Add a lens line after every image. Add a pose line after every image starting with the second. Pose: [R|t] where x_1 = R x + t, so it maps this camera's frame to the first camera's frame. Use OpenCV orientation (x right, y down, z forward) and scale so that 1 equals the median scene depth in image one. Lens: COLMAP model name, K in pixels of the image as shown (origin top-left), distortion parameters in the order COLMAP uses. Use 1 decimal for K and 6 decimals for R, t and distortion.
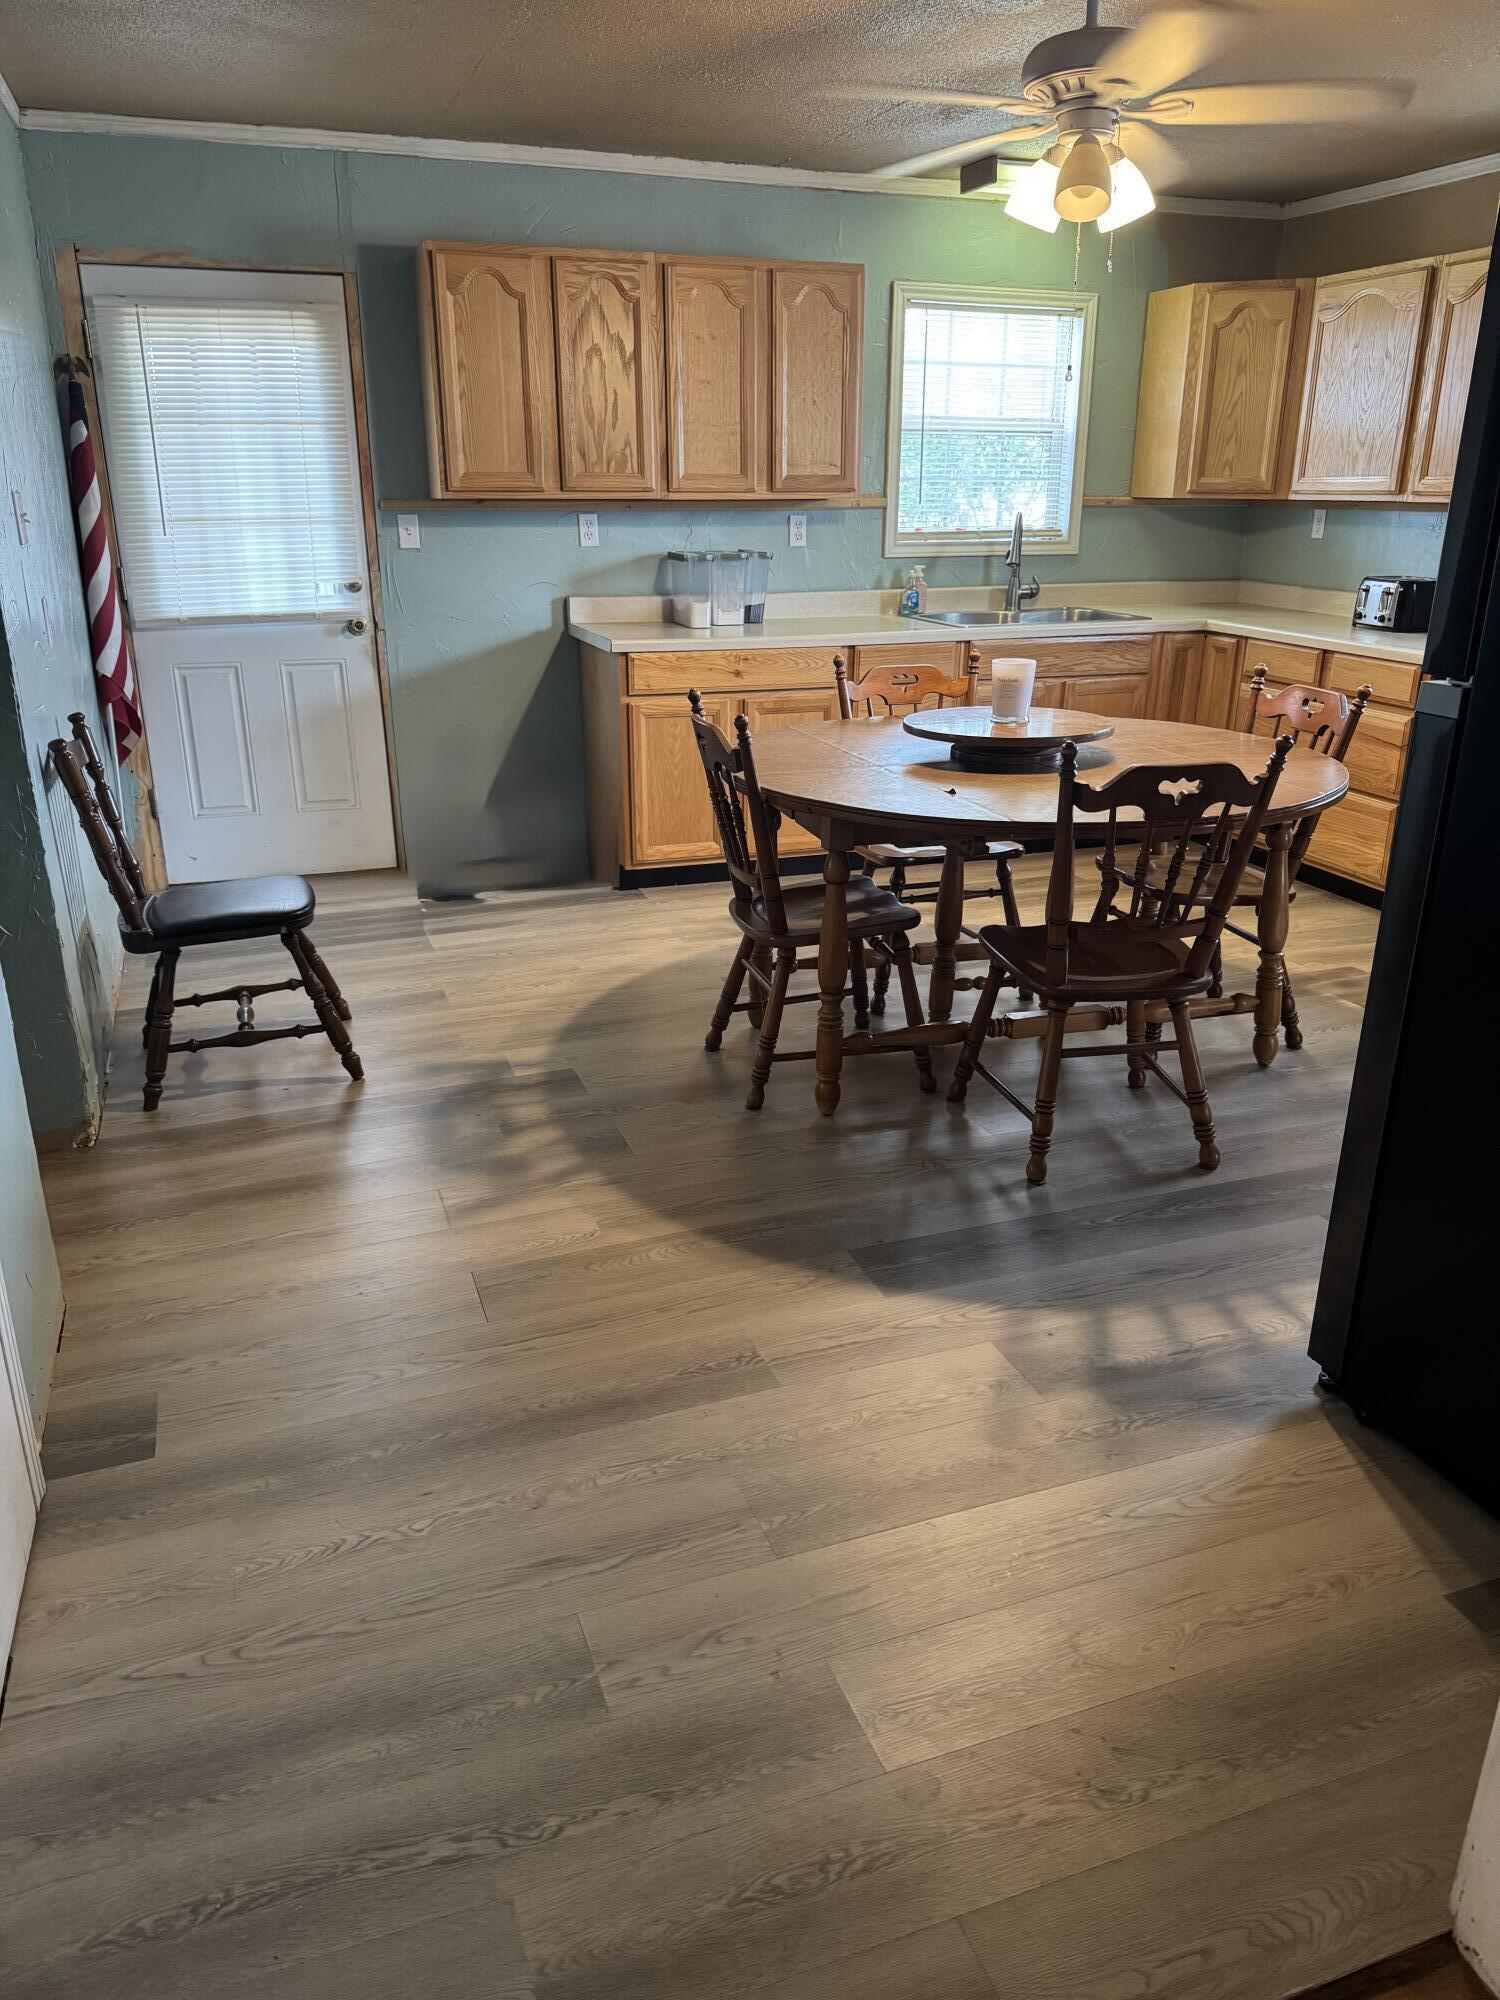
lens RADIAL K [[1422.6, 0, 761.2], [0, 1422.6, 1001.0], [0, 0, 1]] dist [0.038615, -0.058766]
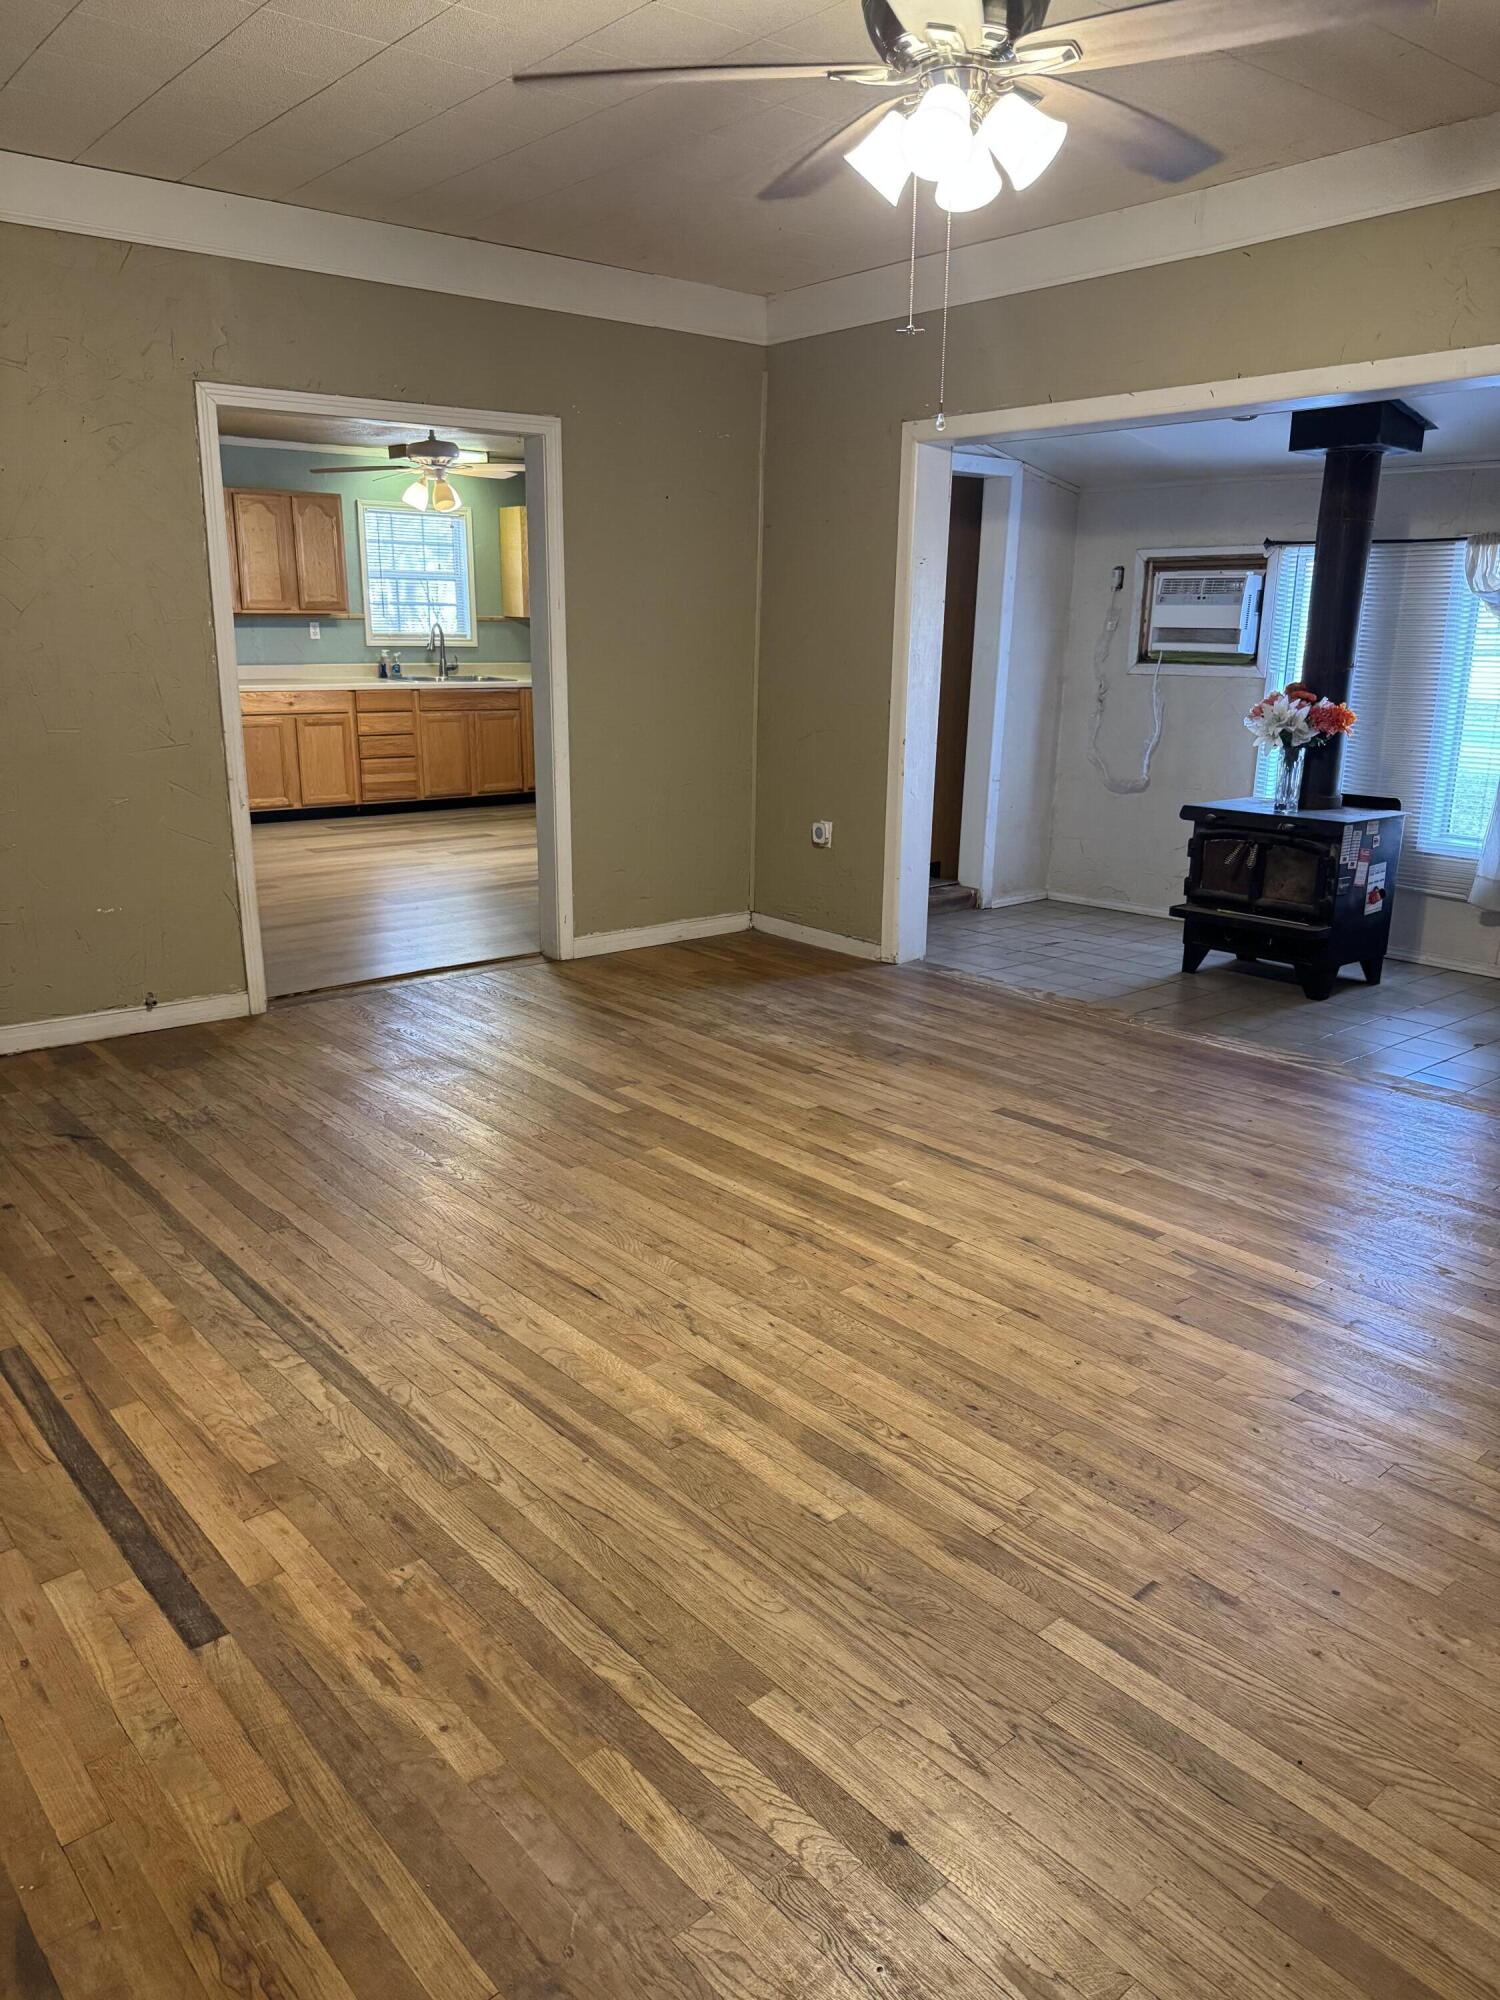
lens RADIAL K [[1436.9, 0, 741.8], [0, 1436.9, 1003.6], [0, 0, 1]] dist [0.124111, -0.185796]
pose [[0.947659, -0.076455, 0.309996, -0.071310], [0.100426, 0.993005, -0.062096, 0.311786], [-0.303080, 0.089978, 0.948708, -0.883362]]
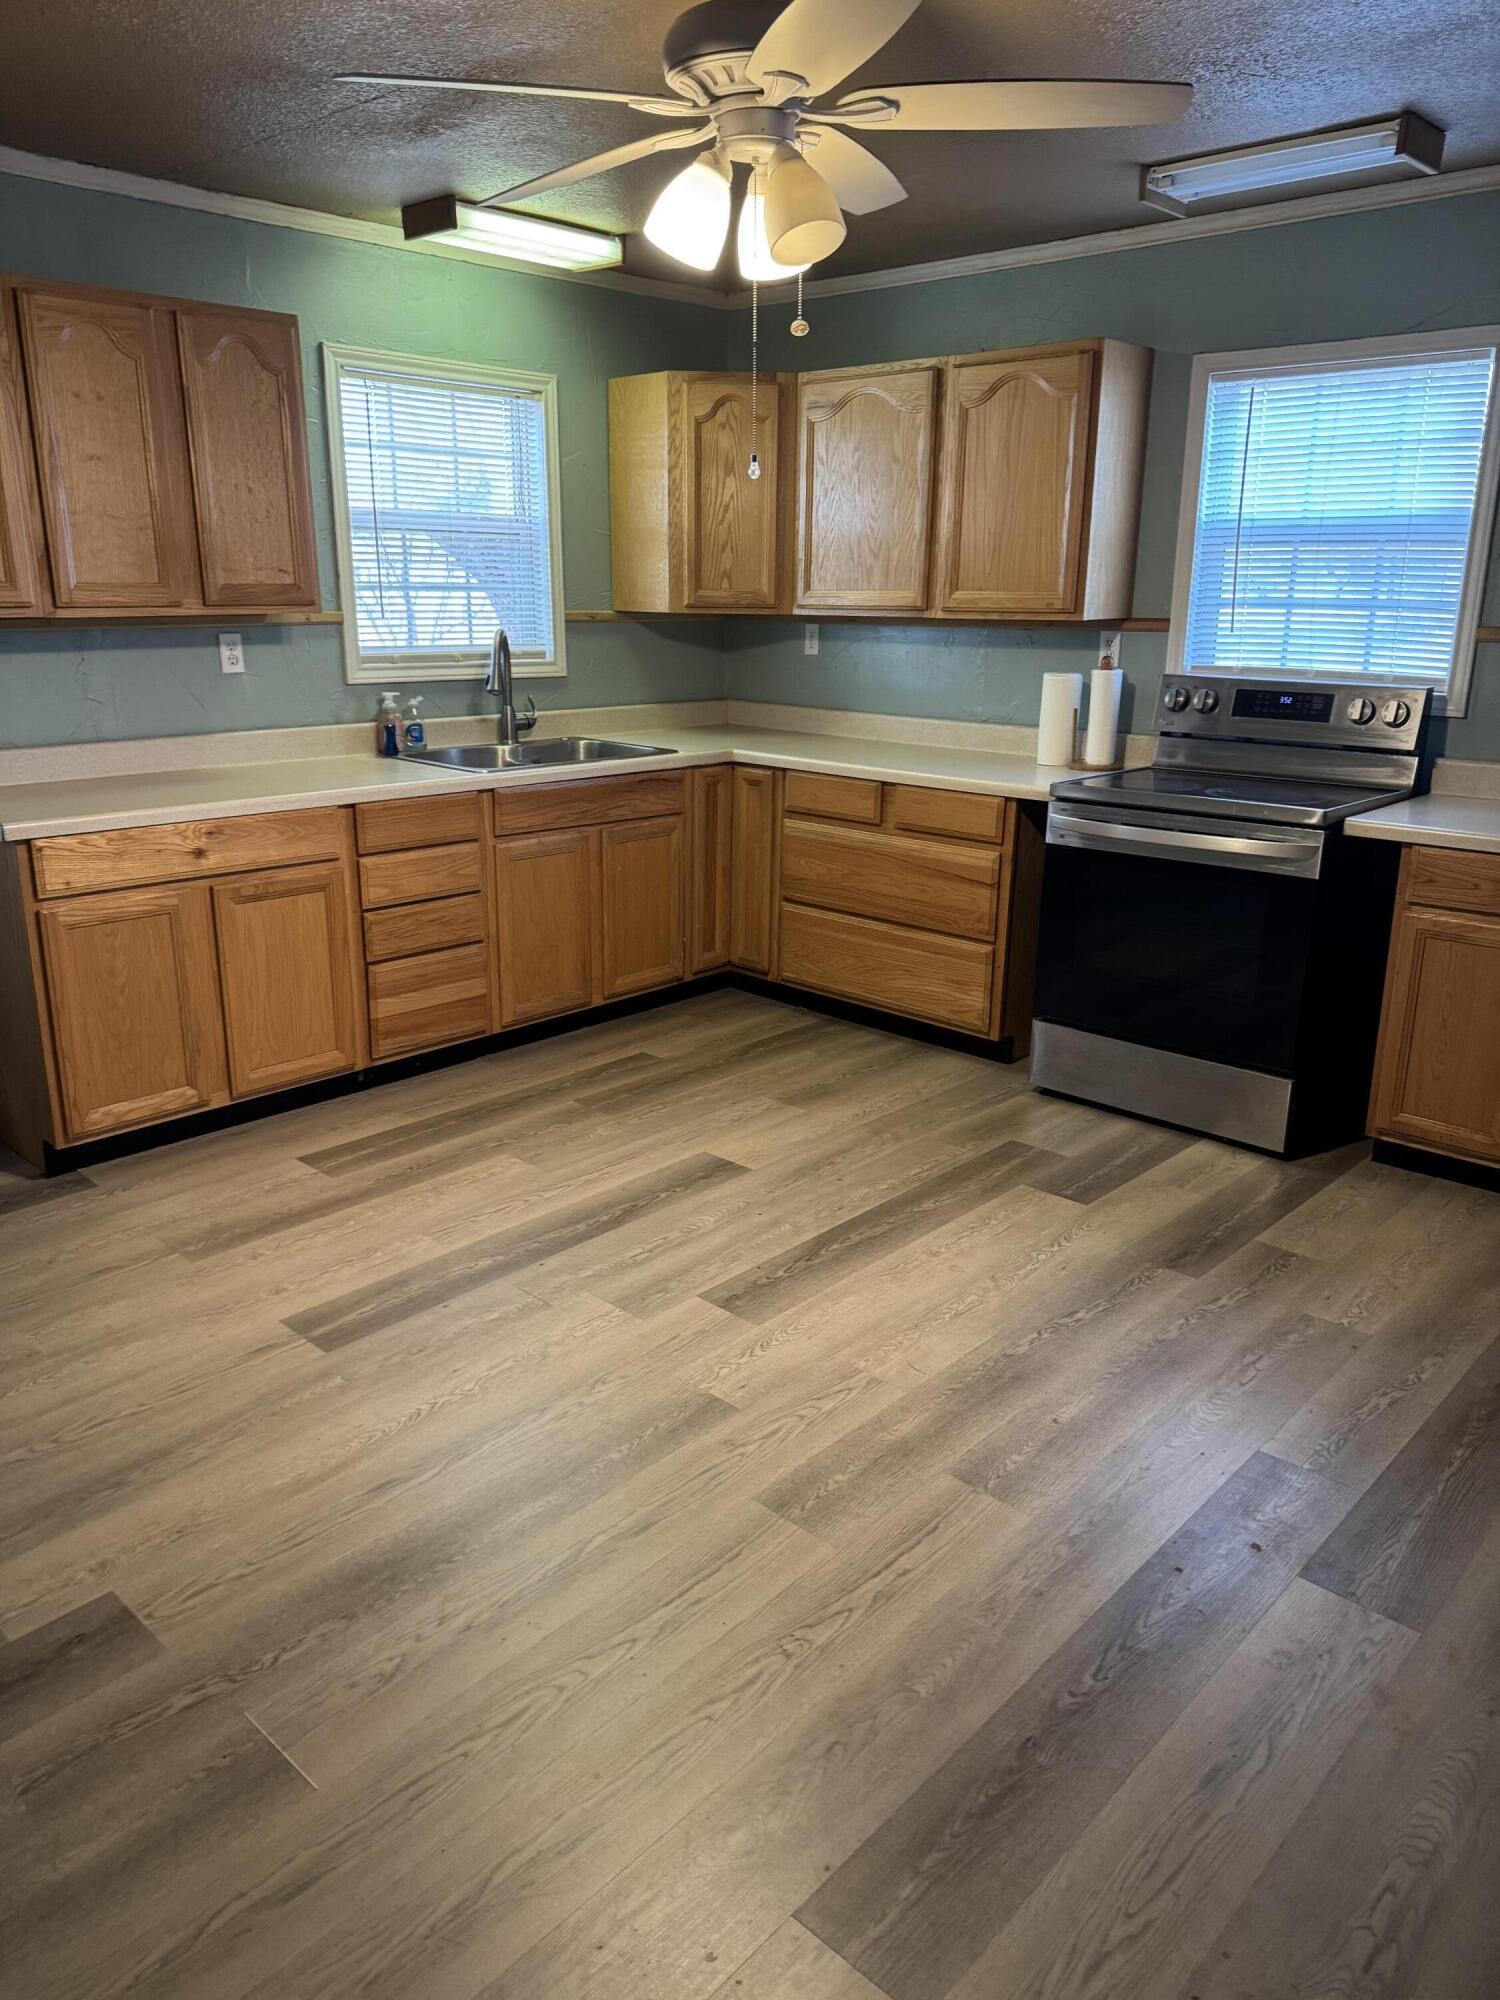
lens RADIAL K [[1436.9, 0, 741.8], [0, 1436.9, 1003.6], [0, 0, 1]] dist [0.124111, -0.185796]
pose [[0.902225, -0.117759, 0.414877, -0.075712], [0.143946, 0.989058, -0.032302, -0.083893], [-0.406534, 0.088864, 0.909304, 0.205737]]
